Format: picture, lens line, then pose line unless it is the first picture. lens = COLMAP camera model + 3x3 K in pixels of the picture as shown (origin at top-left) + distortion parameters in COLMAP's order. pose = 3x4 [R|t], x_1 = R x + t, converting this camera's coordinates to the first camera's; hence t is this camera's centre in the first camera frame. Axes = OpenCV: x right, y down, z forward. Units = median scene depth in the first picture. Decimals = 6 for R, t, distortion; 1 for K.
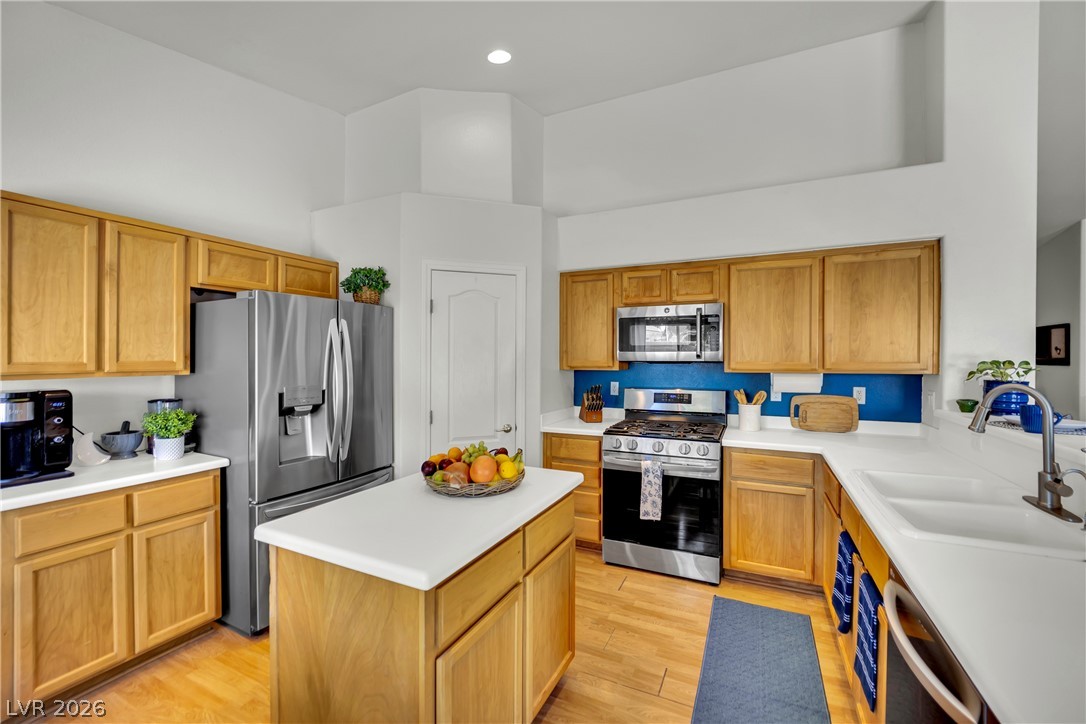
lens RADIAL K [[444.8, 0, 544.9], [0, 444.8, 356.4], [0, 0, 1]] dist [-0.025791, -0.000148]
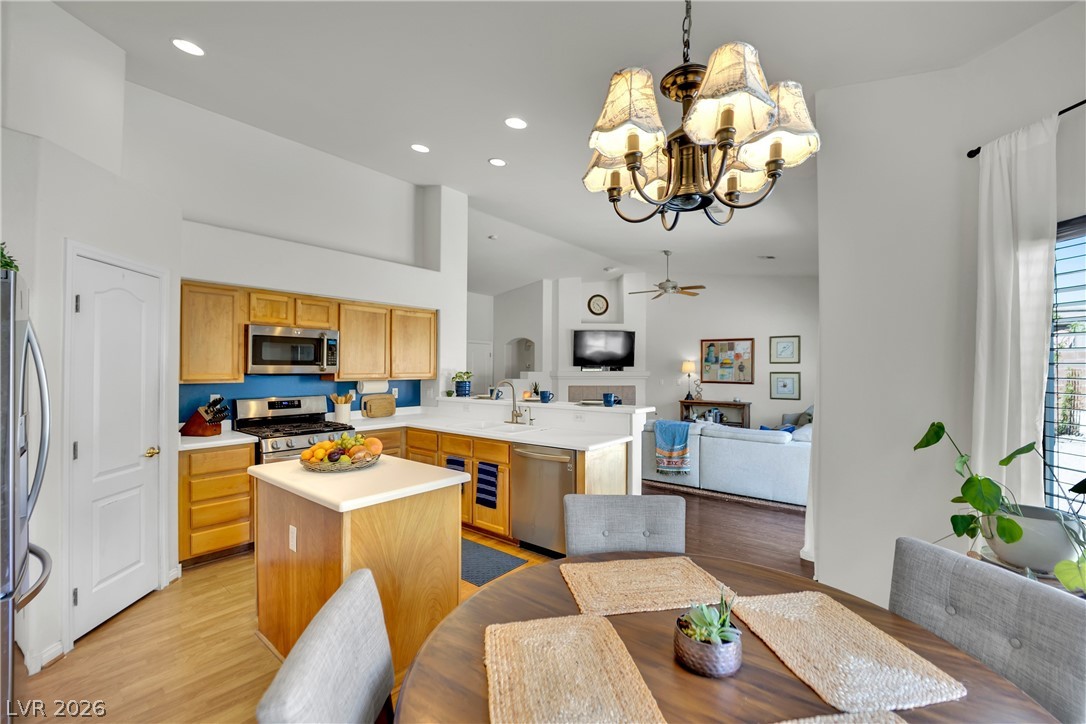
lens RADIAL K [[444.8, 0, 544.1], [0, 444.8, 368.3], [0, 0, 1]] dist [-0.025791, -0.000148]
pose [[0.227095, 0.004062, 0.973864, -0.823032], [0.001389, 0.999989, -0.004495, 0.003158], [-0.973872, 0.002374, 0.227086, 0.062288]]
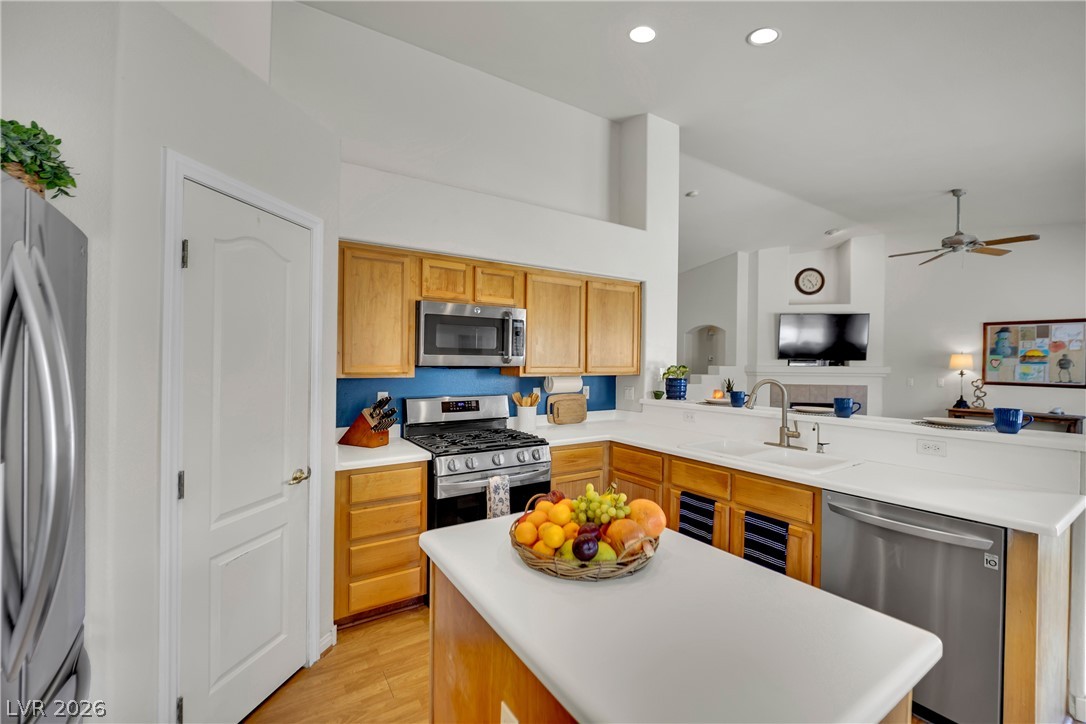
lens RADIAL K [[444.8, 0, 539.3], [0, 444.8, 363.6], [0, 0, 1]] dist [-0.025791, -0.000148]
pose [[0.525967, 0.003124, 0.850499, -0.475961], [-0.006477, 0.999979, 0.000333, 0.005247], [-0.850480, -0.005683, 0.525976, 0.441079]]
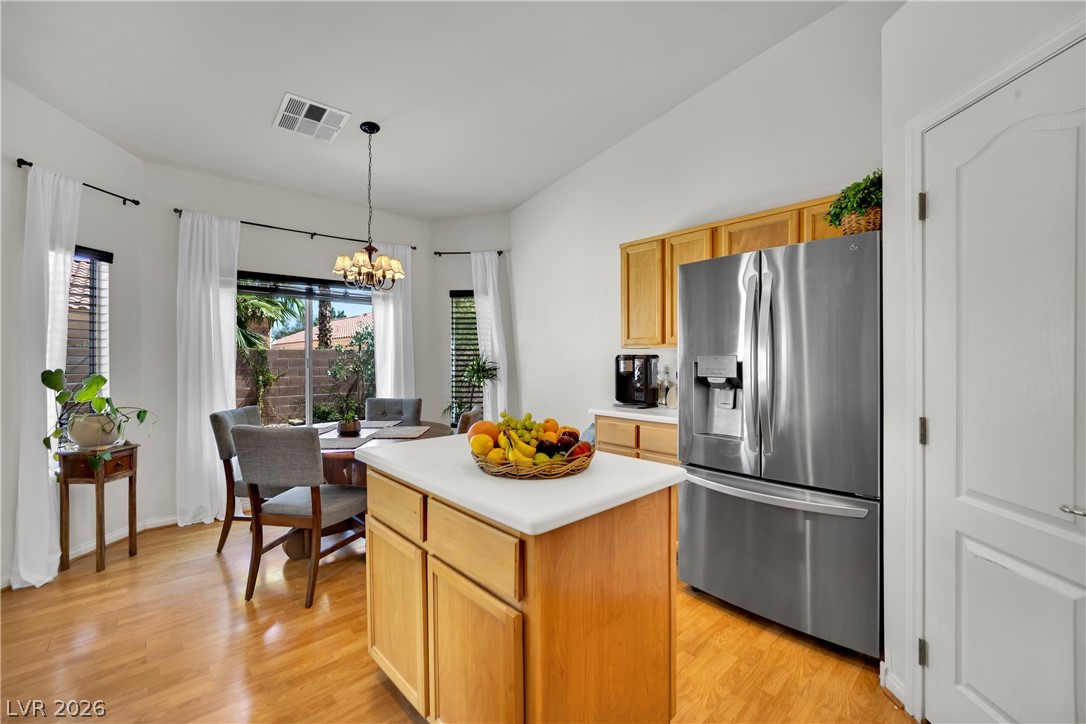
lens RADIAL K [[444.8, 0, 544.7], [0, 444.8, 356.4], [0, 0, 1]] dist [-0.025791, -0.000148]
pose [[-0.357930, 0.003502, -0.933742, 0.366974], [0.009457, 0.999955, 0.000125, 0.052209], [0.933700, -0.008785, -0.357947, 0.812849]]
